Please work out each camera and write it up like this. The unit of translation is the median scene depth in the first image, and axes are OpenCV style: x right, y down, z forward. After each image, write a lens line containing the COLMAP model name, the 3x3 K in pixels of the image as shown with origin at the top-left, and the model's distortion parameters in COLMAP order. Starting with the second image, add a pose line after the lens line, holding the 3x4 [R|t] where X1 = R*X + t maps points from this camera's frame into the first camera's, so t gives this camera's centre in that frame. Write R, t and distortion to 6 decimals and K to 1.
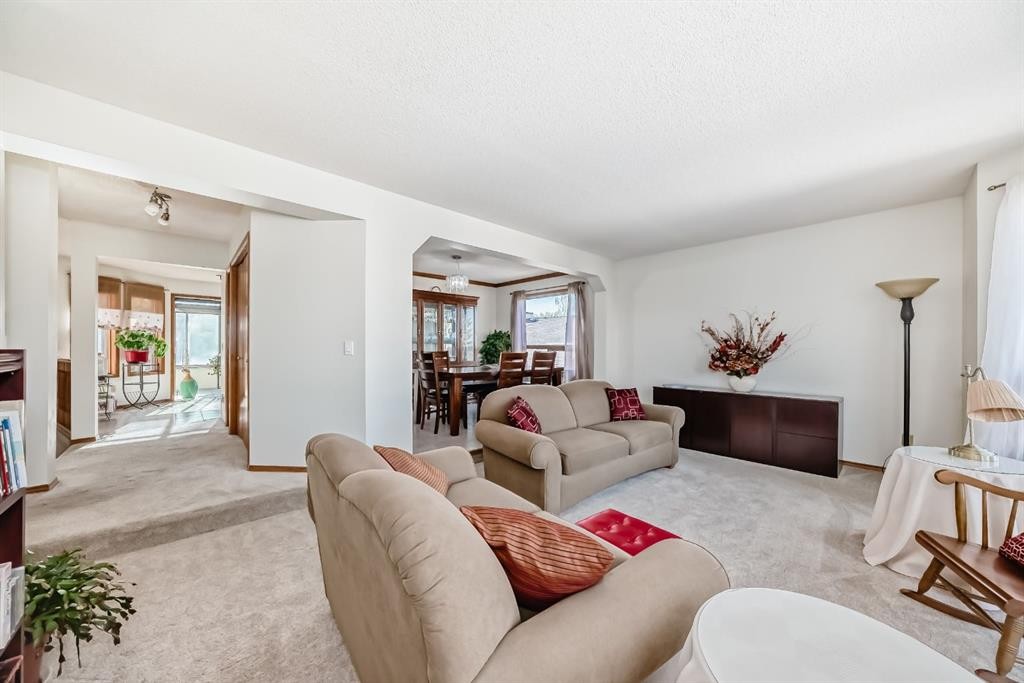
lens RADIAL K [[359.9, 0, 513.4], [0, 359.9, 347.0], [0, 0, 1]] dist [-0.031067, 0.008779]
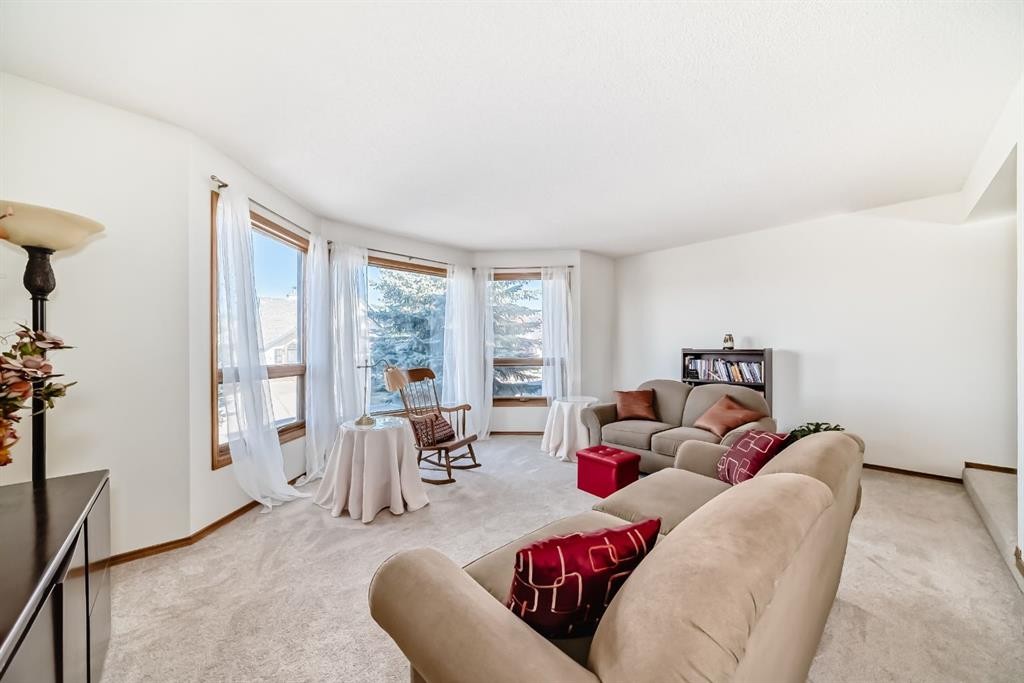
lens RADIAL K [[359.9, 0, 513.4], [0, 359.9, 347.0], [0, 0, 1]] dist [-0.031067, 0.008779]
pose [[-0.999929, -0.002103, -0.011745, 0.358133], [-0.002162, 0.999985, 0.004975, -0.001546], [0.011734, 0.005000, -0.999919, 1.209801]]
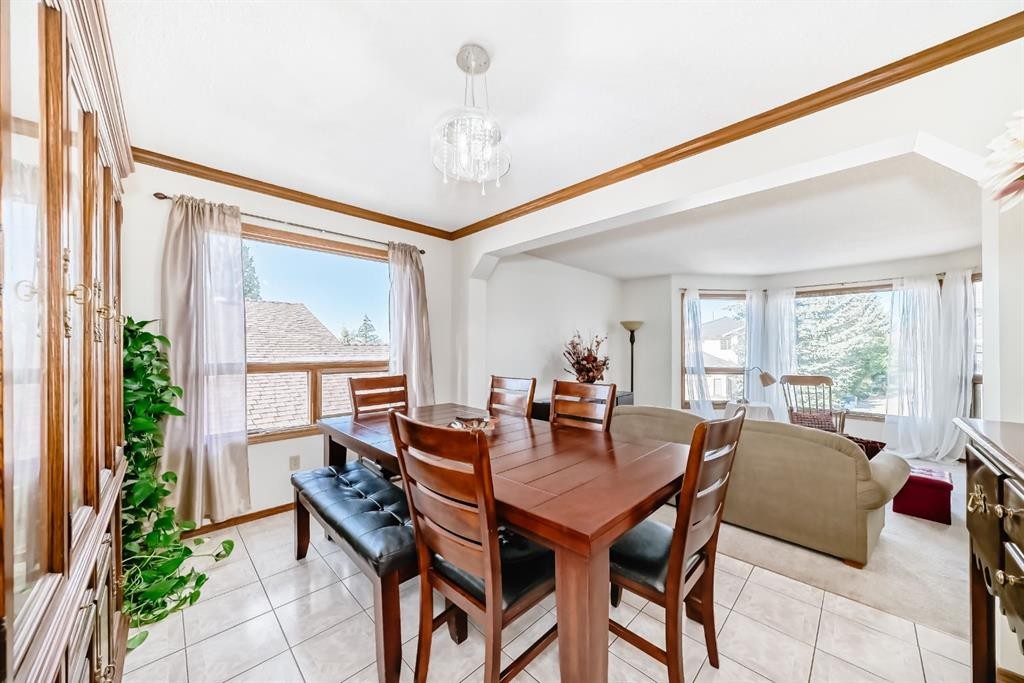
lens RADIAL K [[359.9, 0, 513.4], [0, 359.9, 347.0], [0, 0, 1]] dist [-0.031067, 0.008779]
pose [[-0.033429, 0.005631, 0.999425, -0.583194], [0.005827, 0.999968, -0.005440, -0.037239], [-0.999424, 0.005642, -0.033461, 1.347557]]
